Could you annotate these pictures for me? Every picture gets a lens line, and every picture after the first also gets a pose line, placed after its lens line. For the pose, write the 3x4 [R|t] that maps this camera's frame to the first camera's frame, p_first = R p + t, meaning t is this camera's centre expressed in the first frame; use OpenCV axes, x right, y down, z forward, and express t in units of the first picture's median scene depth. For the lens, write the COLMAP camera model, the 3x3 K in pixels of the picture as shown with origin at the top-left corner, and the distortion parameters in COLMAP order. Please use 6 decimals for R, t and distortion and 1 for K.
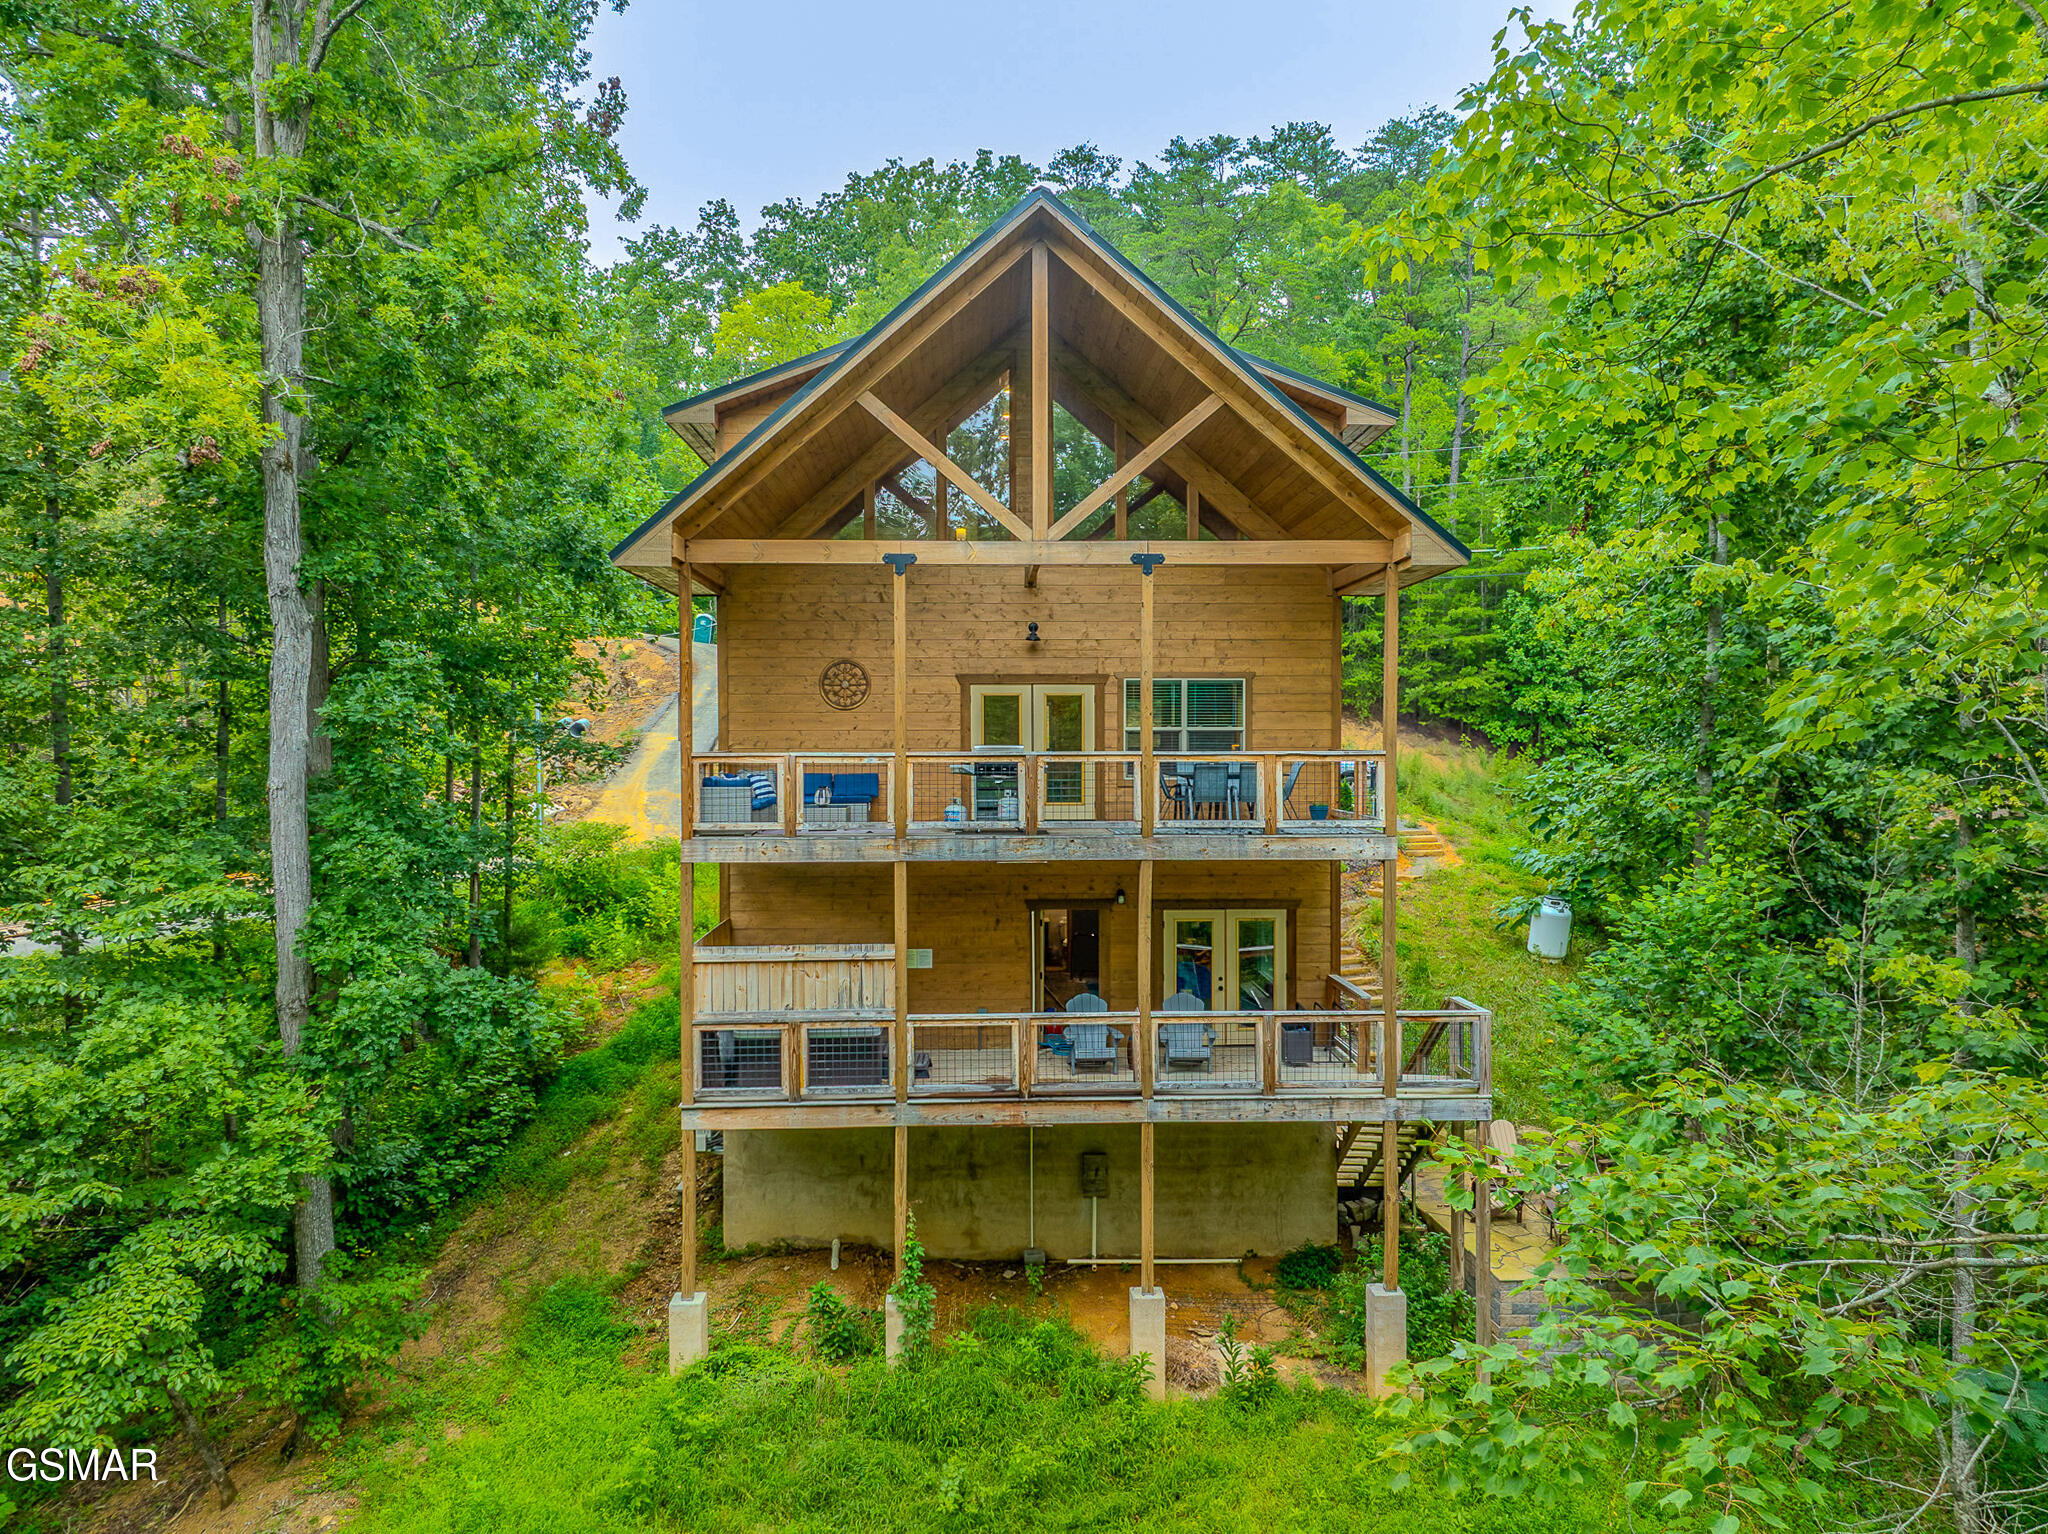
lens RADIAL K [[1398.6, 0, 1024.0], [0, 1398.6, 767.0], [0, 0, 1]] dist [-0.007115, 0.015715]
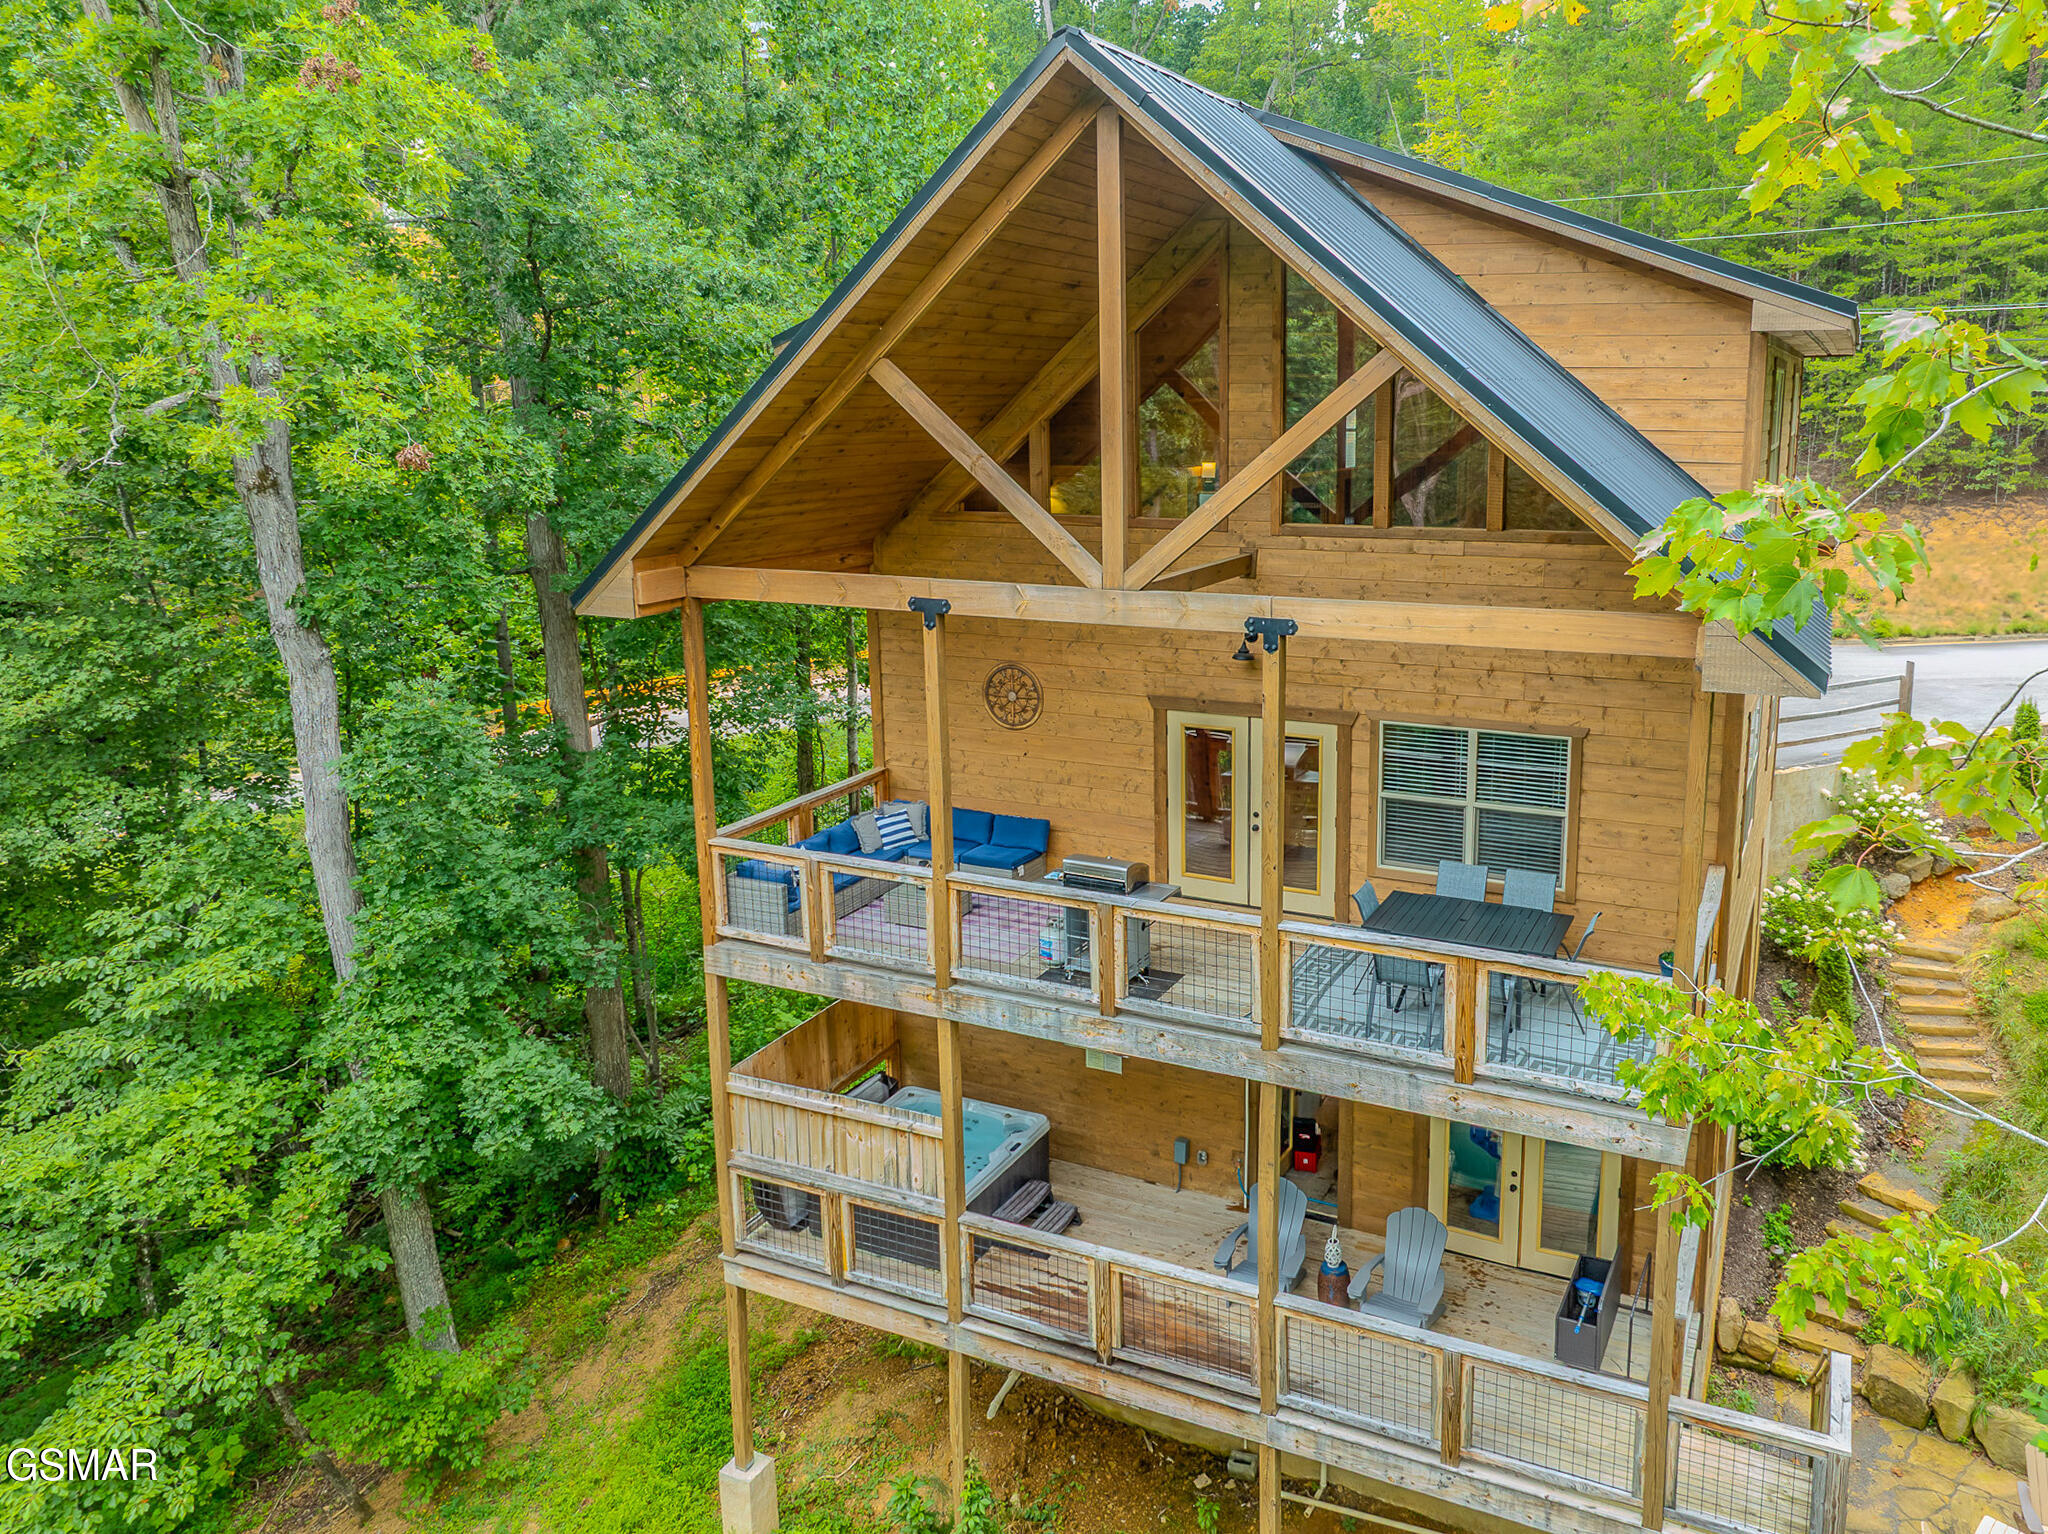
lens RADIAL K [[1501.2, 0, 1027.1], [0, 1501.2, 716.0], [0, 0, 1]] dist [0.012811, 0.003133]
pose [[0.892345, 0.074665, -0.445135, 0.283990], [-0.006422, 0.988223, 0.152886, -0.205929], [0.451308, -0.133569, 0.882315, 0.356793]]
